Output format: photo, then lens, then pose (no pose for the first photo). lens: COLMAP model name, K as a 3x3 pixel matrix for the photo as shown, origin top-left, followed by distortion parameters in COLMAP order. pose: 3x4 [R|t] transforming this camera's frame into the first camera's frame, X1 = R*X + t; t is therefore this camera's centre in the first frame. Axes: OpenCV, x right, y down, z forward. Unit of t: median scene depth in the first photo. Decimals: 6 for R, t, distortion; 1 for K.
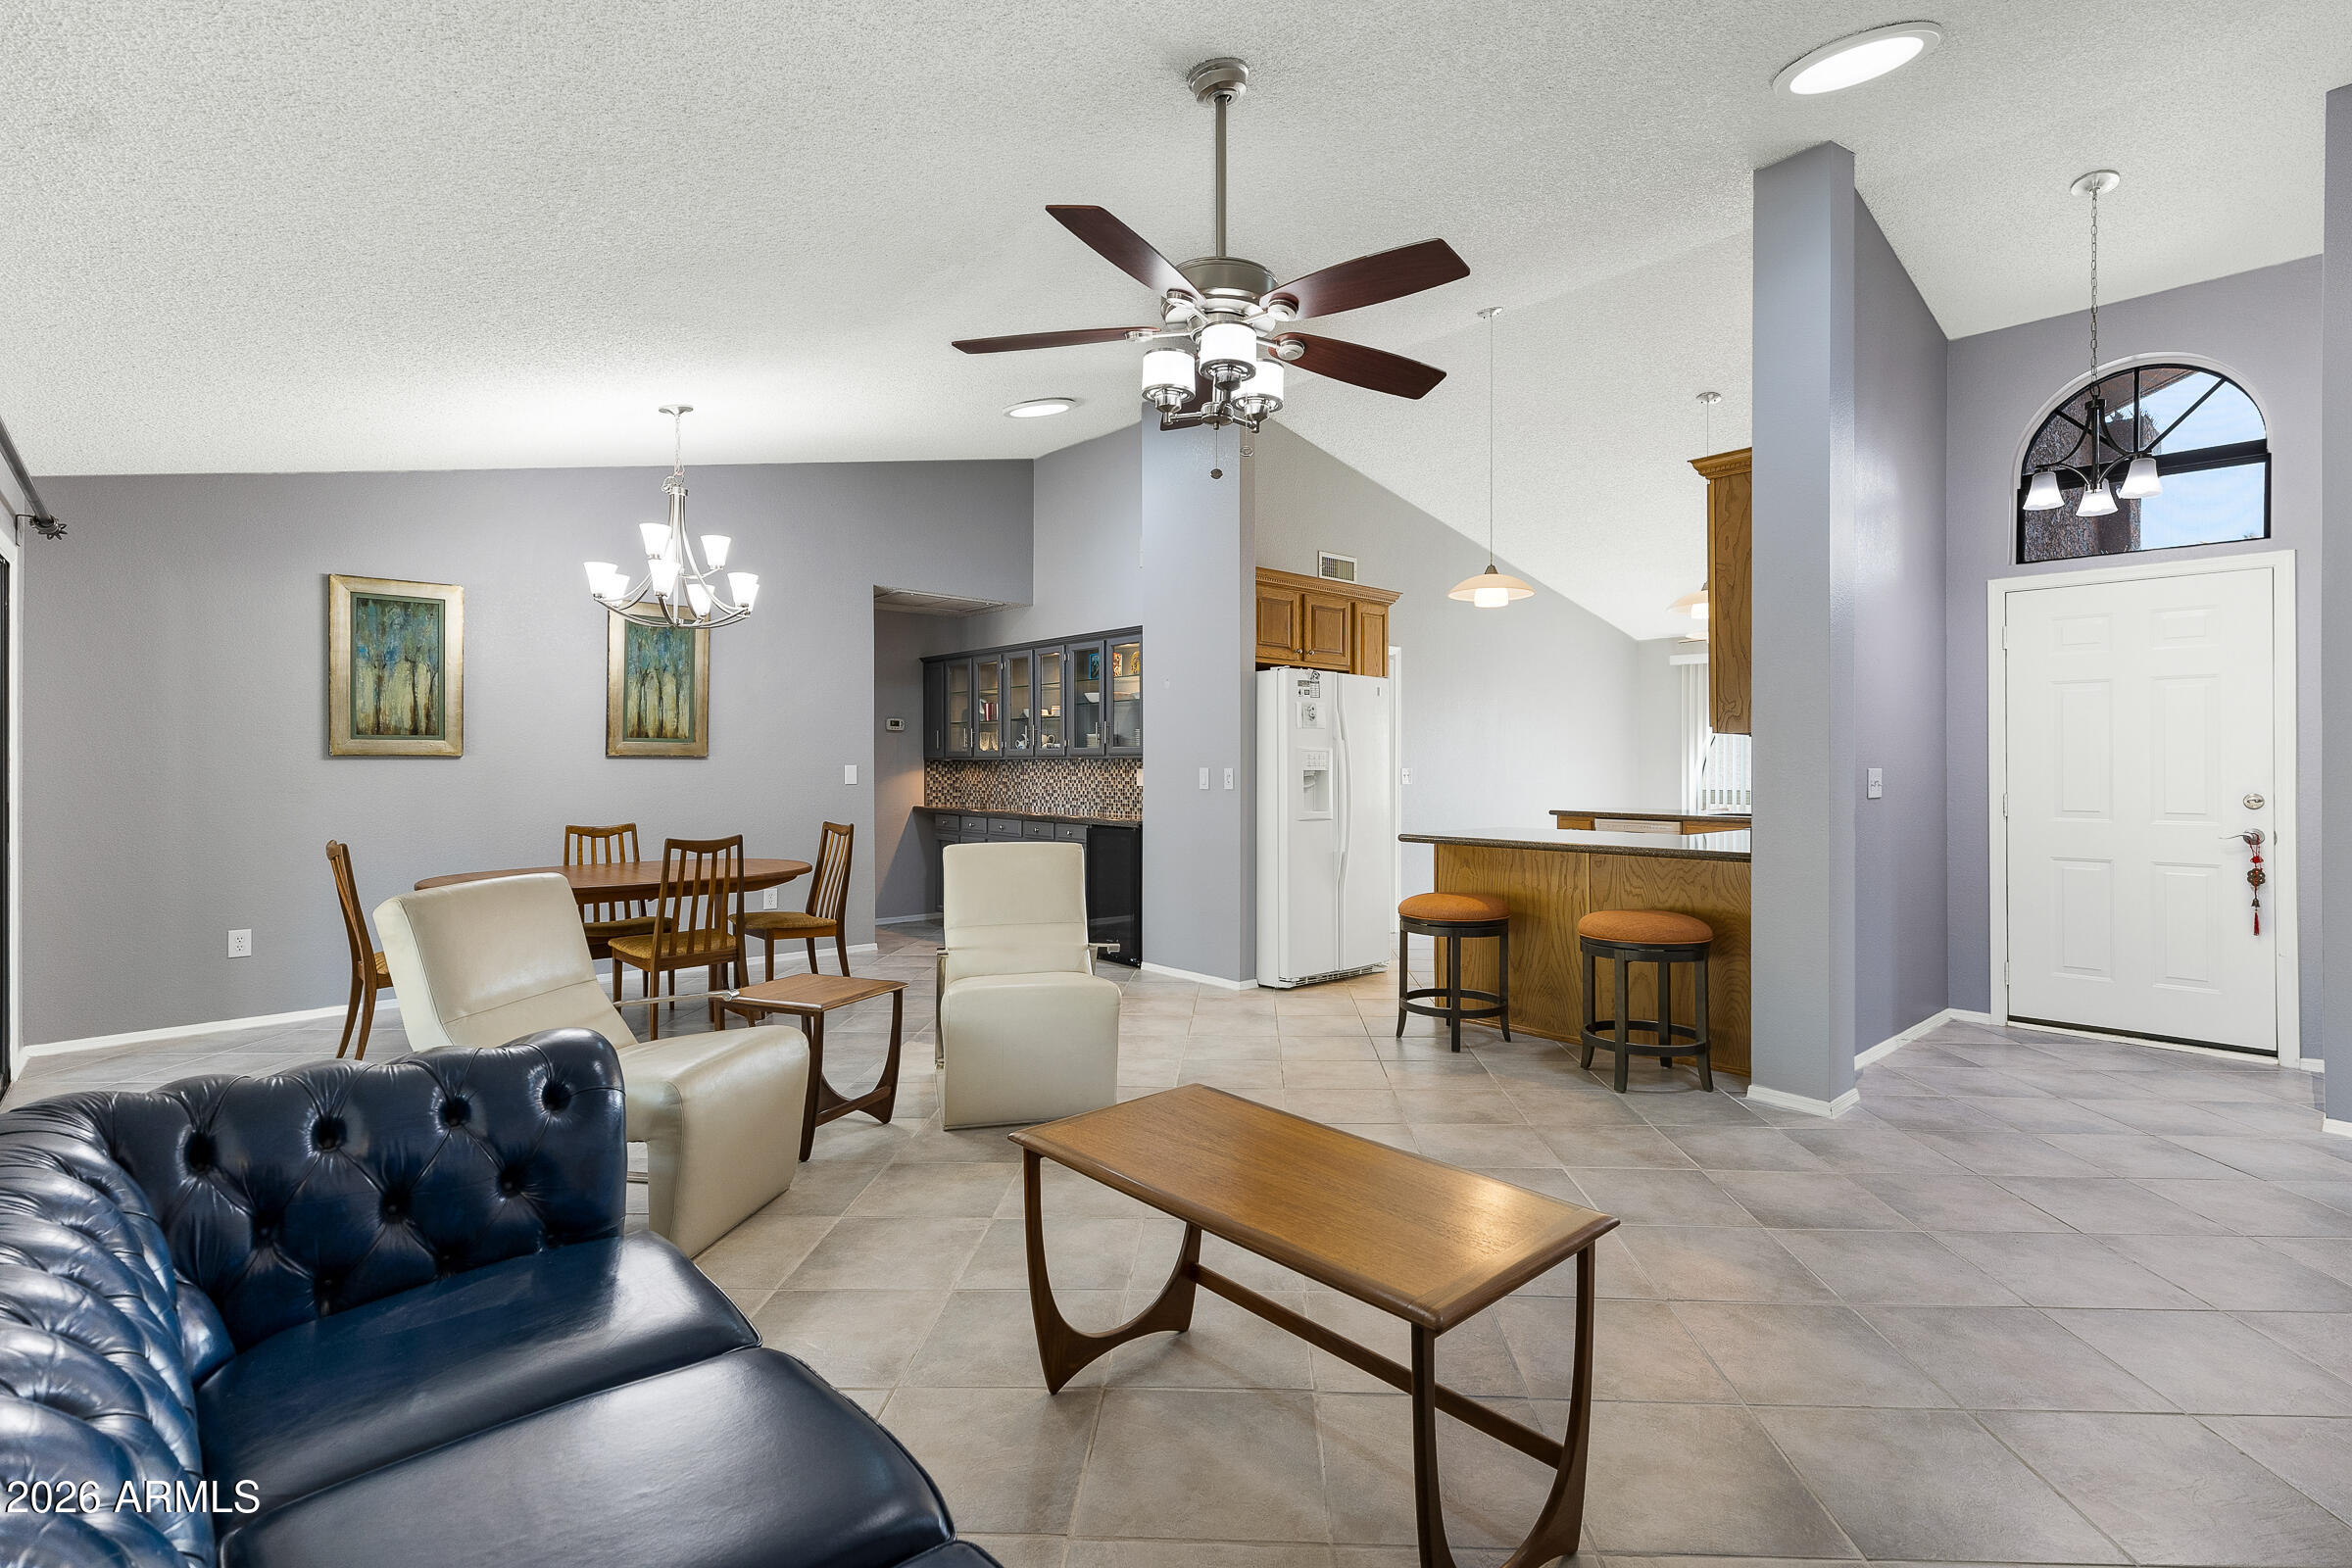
lens RADIAL K [[1102.3, 0, 1183.3], [0, 1102.3, 768.5], [0, 0, 1]] dist [0.003120, 0.000201]
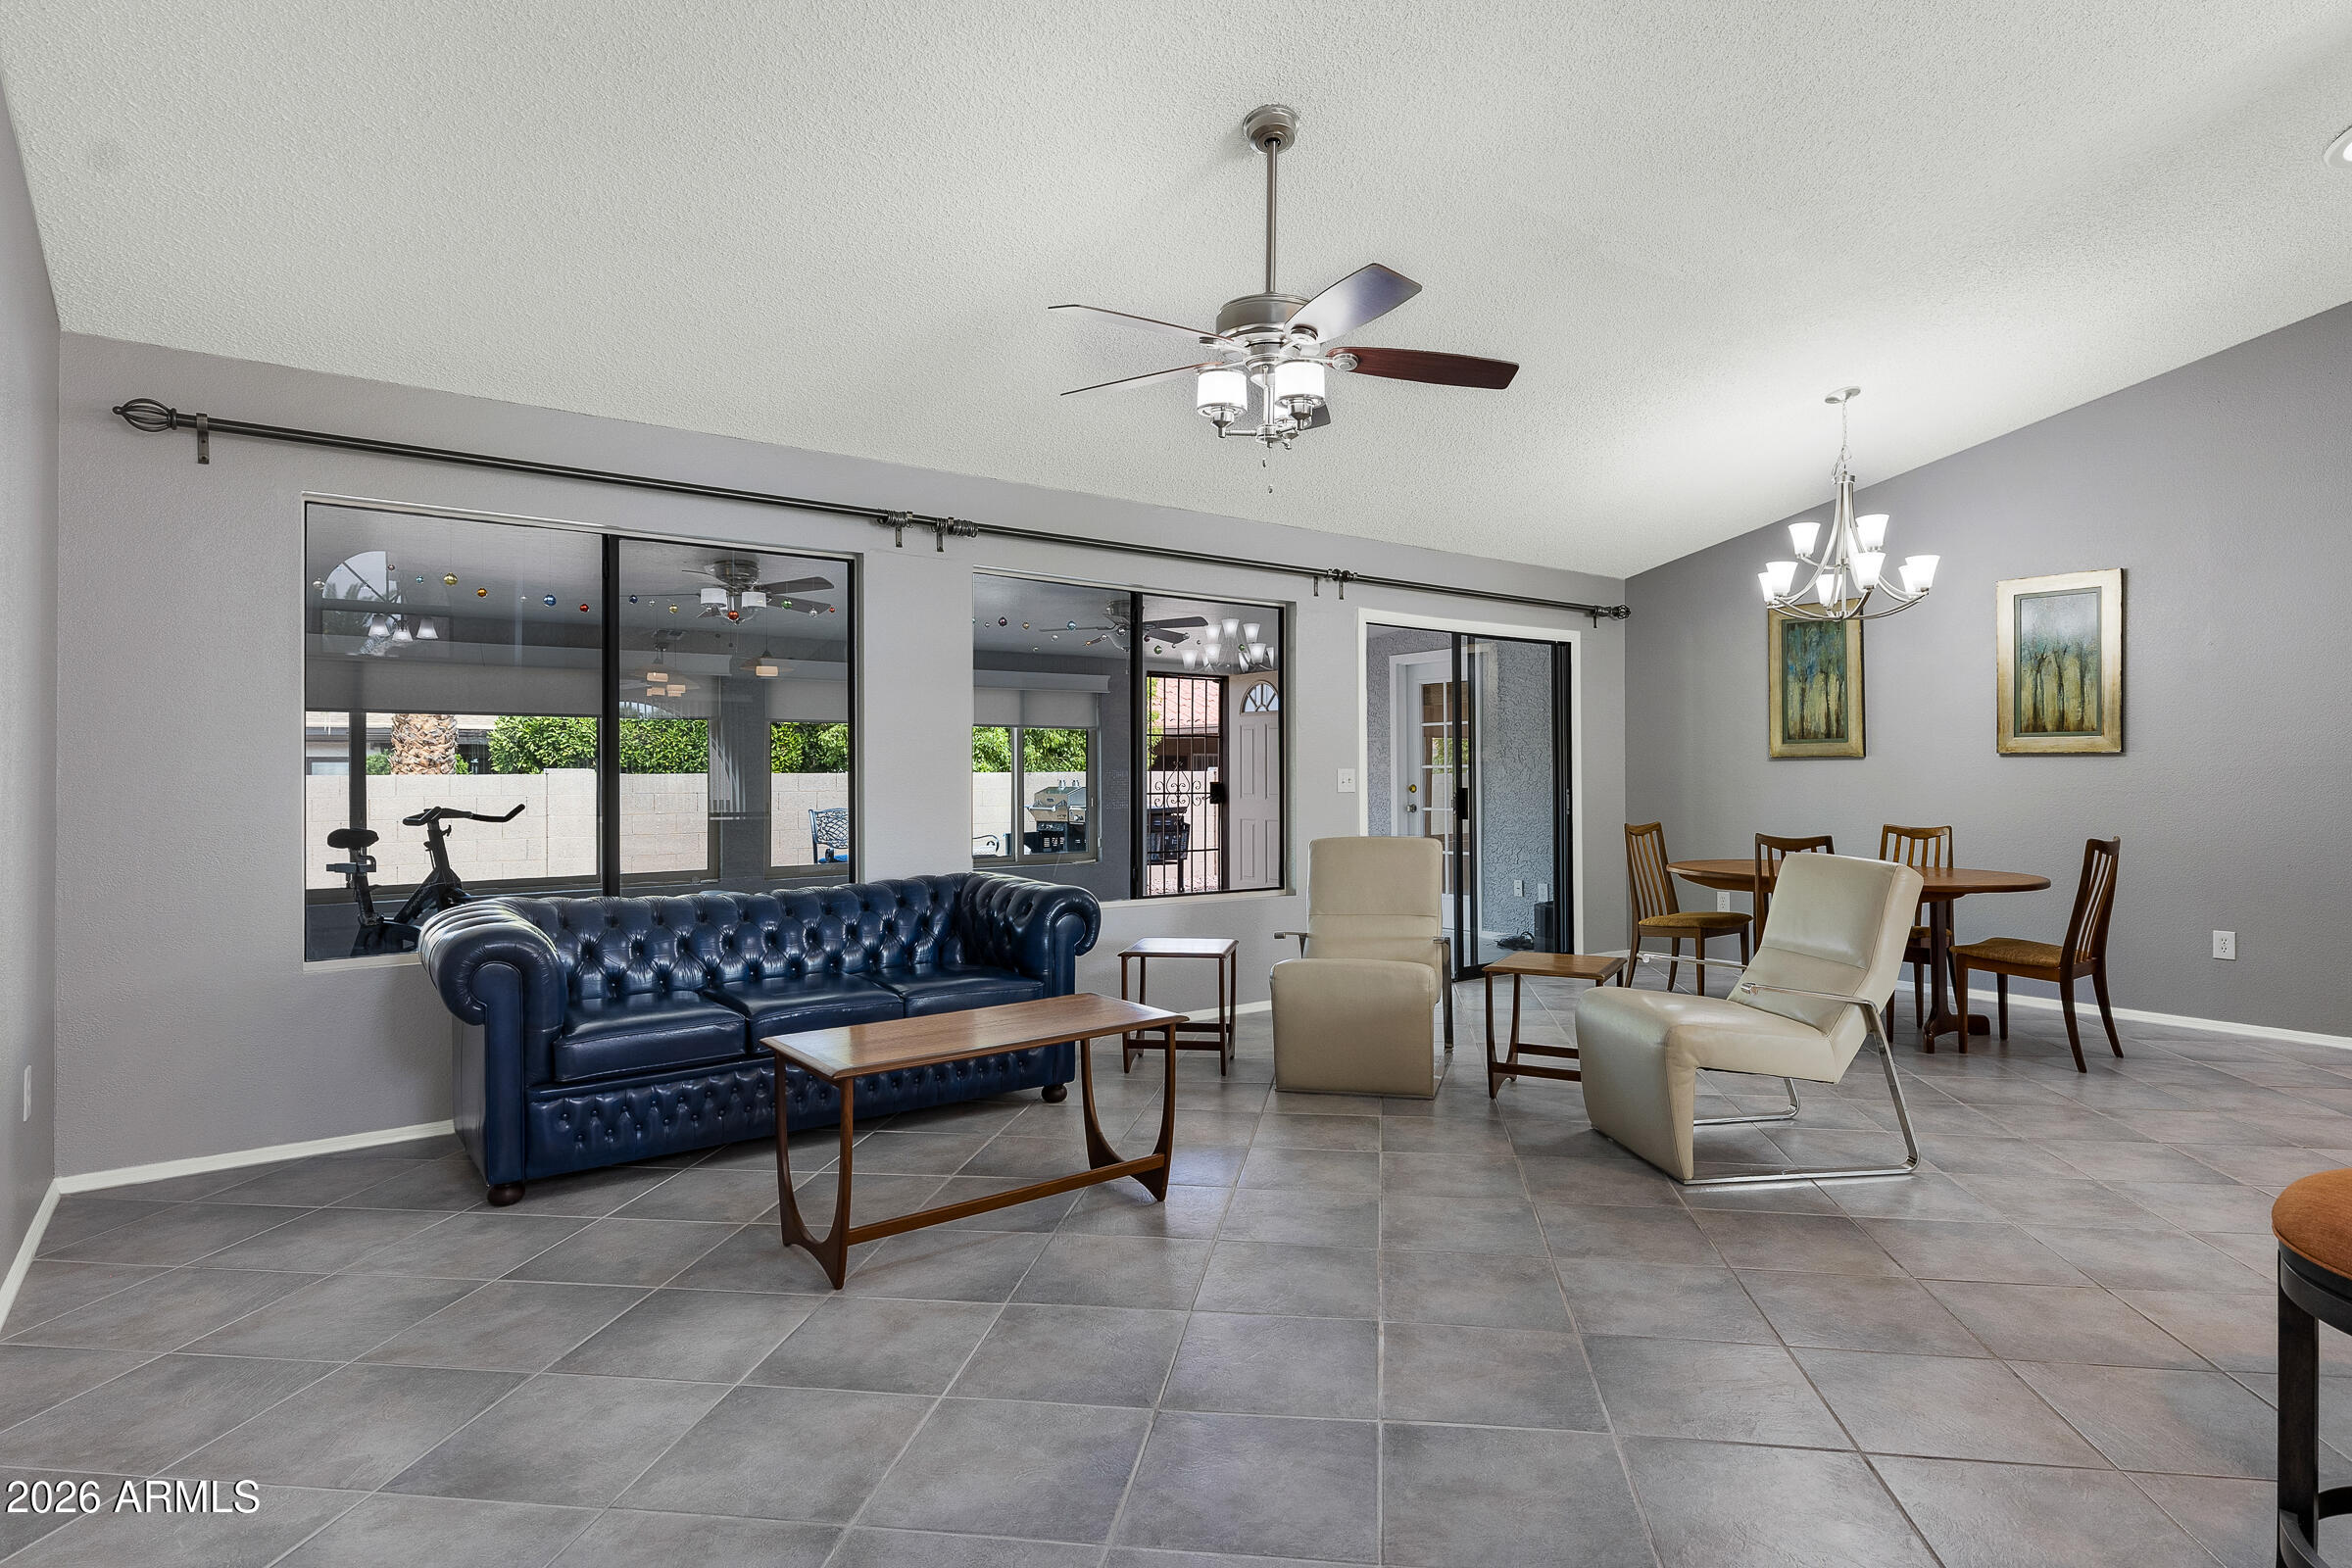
lens RADIAL K [[1236.7, 0, 1243.3], [0, 1236.7, 761.8], [0, 0, 1]] dist [-0.000194, -0.000050]
pose [[-0.068787, -0.012110, -0.997558, 0.590879], [-0.001818, 0.999926, -0.012014, 0.009526], [0.997630, 0.000987, -0.068804, 0.497066]]
